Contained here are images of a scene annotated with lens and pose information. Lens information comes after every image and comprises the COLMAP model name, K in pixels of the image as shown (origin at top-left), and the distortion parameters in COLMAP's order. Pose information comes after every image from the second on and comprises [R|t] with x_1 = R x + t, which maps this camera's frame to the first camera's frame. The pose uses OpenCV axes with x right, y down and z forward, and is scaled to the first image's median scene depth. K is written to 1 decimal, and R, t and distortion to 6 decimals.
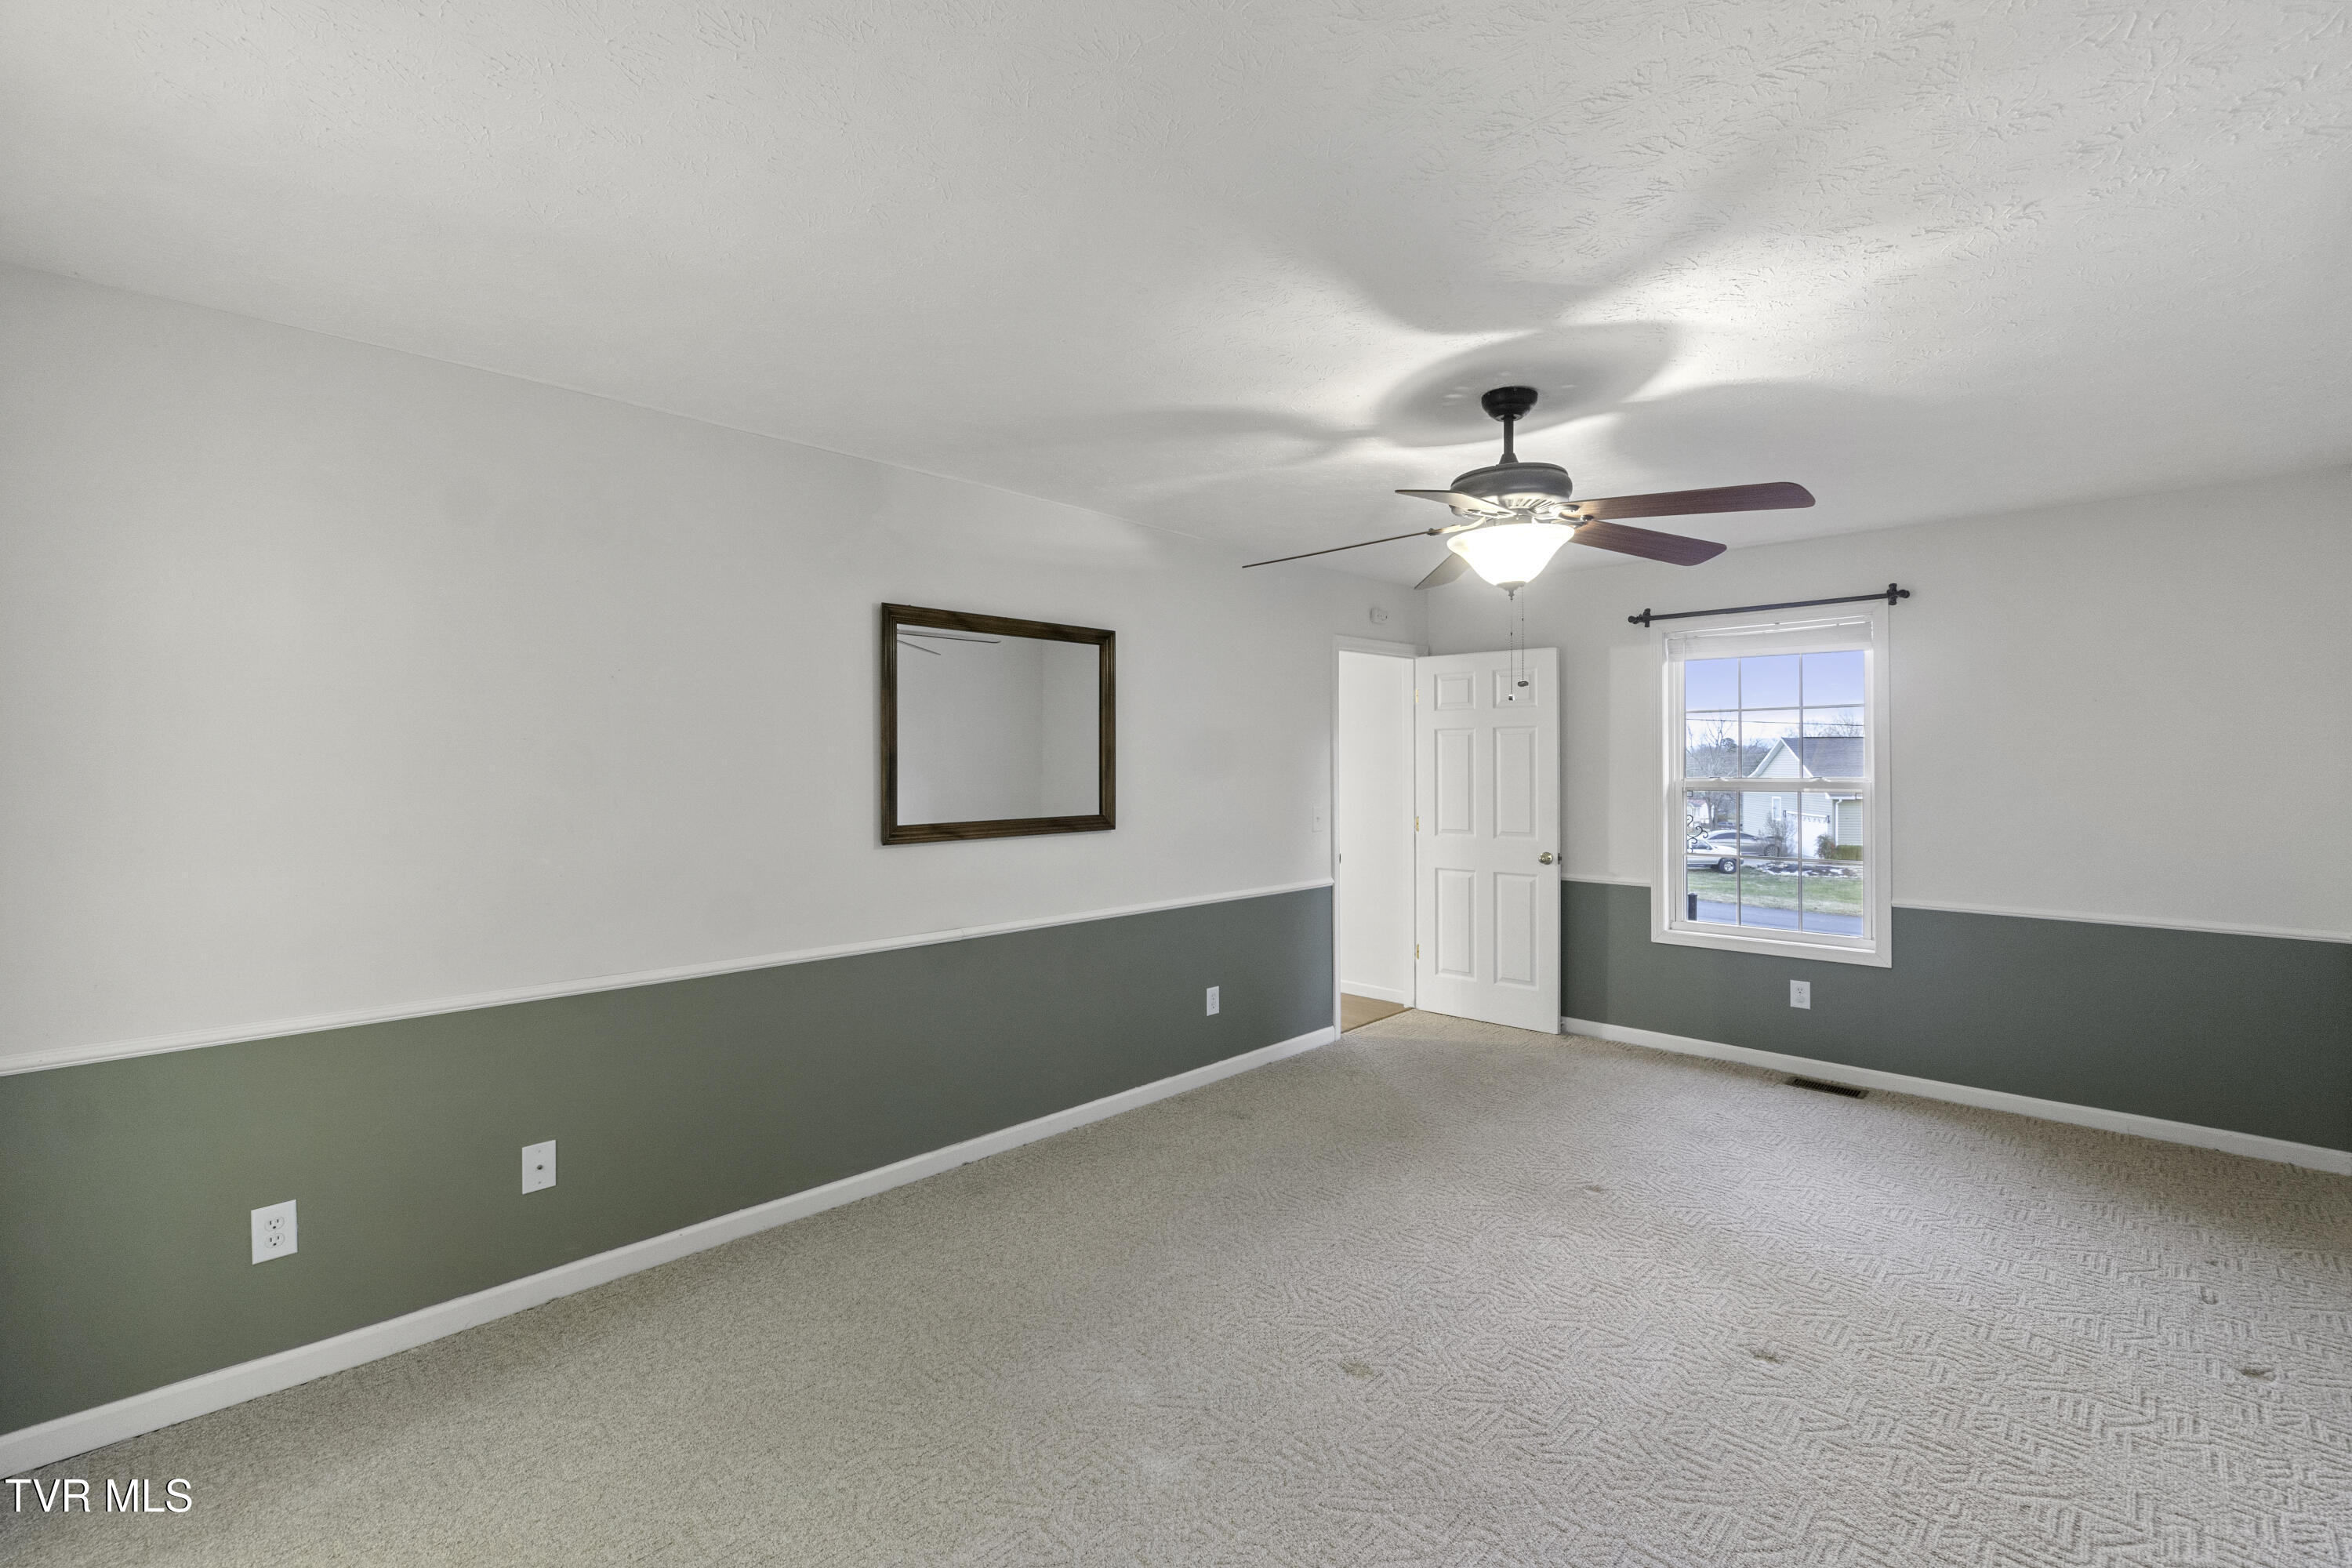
lens RADIAL K [[1009.5, 0, 1176.0], [0, 1009.5, 784.0], [0, 0, 1]] dist [-0.002880, -0.000036]
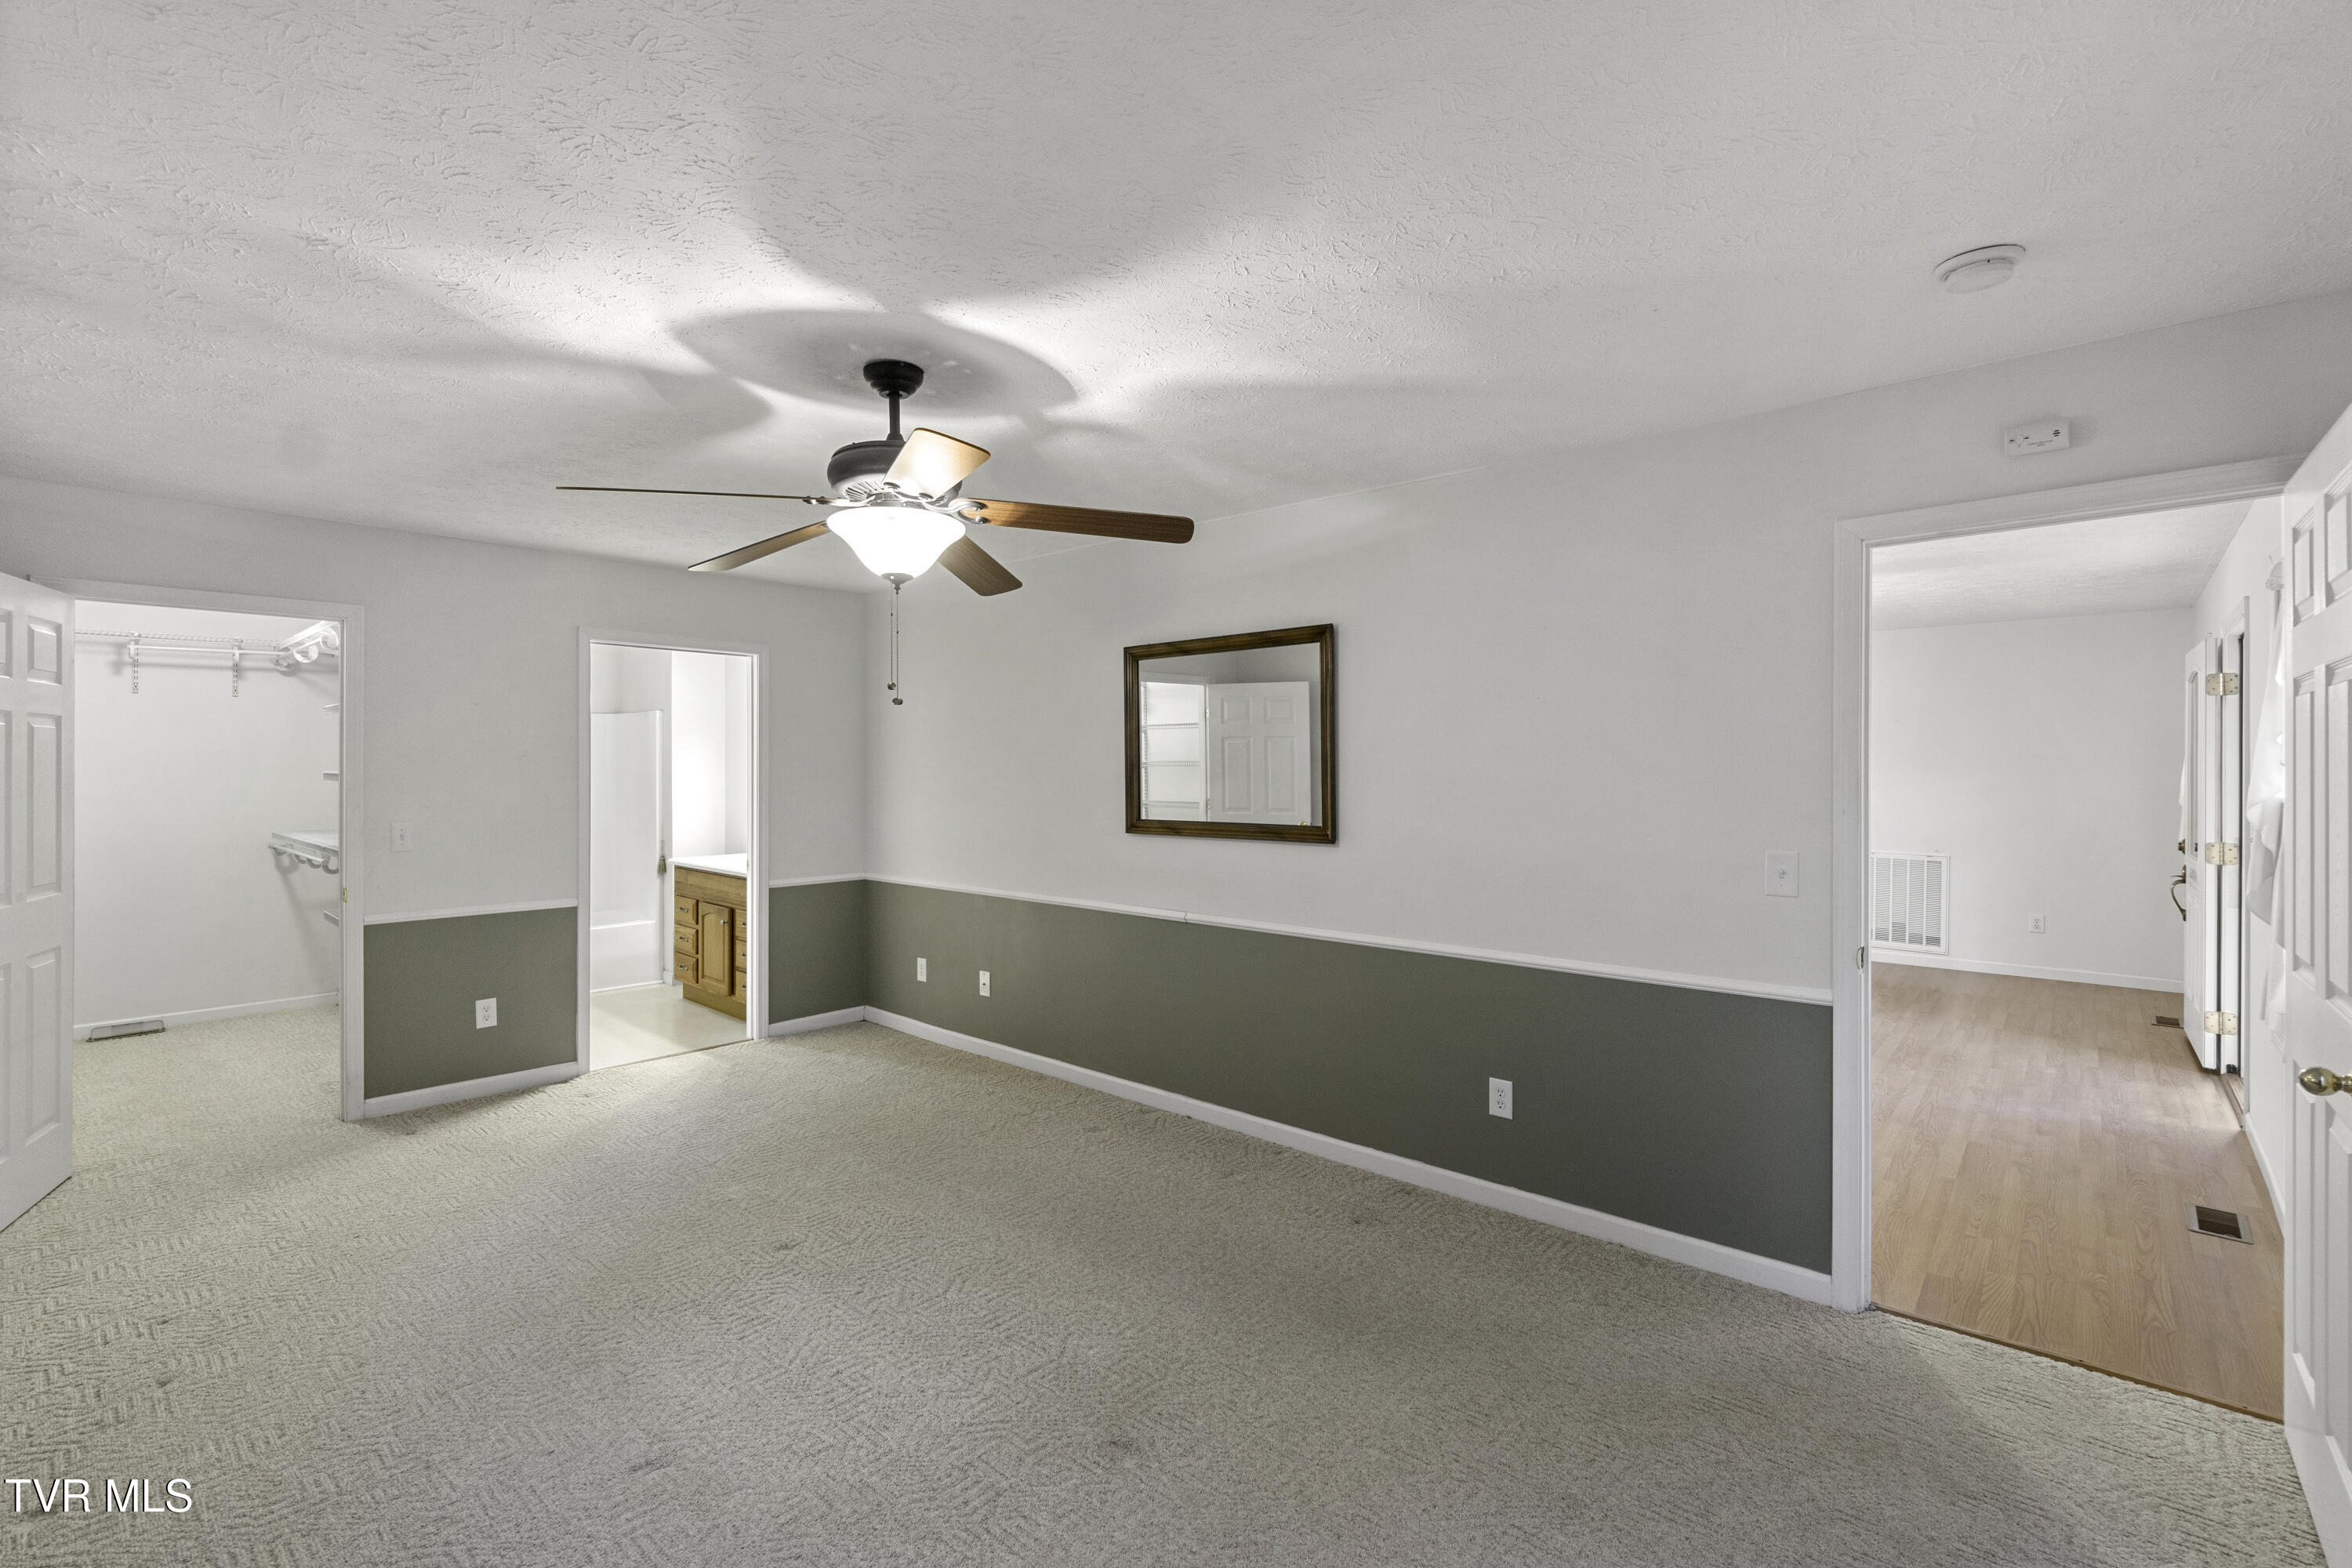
lens RADIAL K [[1012.2, 0, 1161.8], [0, 1012.2, 770.2], [0, 0, 1]] dist [-0.001023, 0.000269]
pose [[0.054217, 0.009532, -0.998484, 0.851145], [-0.012182, 0.999886, 0.008884, -0.027265], [0.998455, 0.011681, 0.054327, 0.815690]]
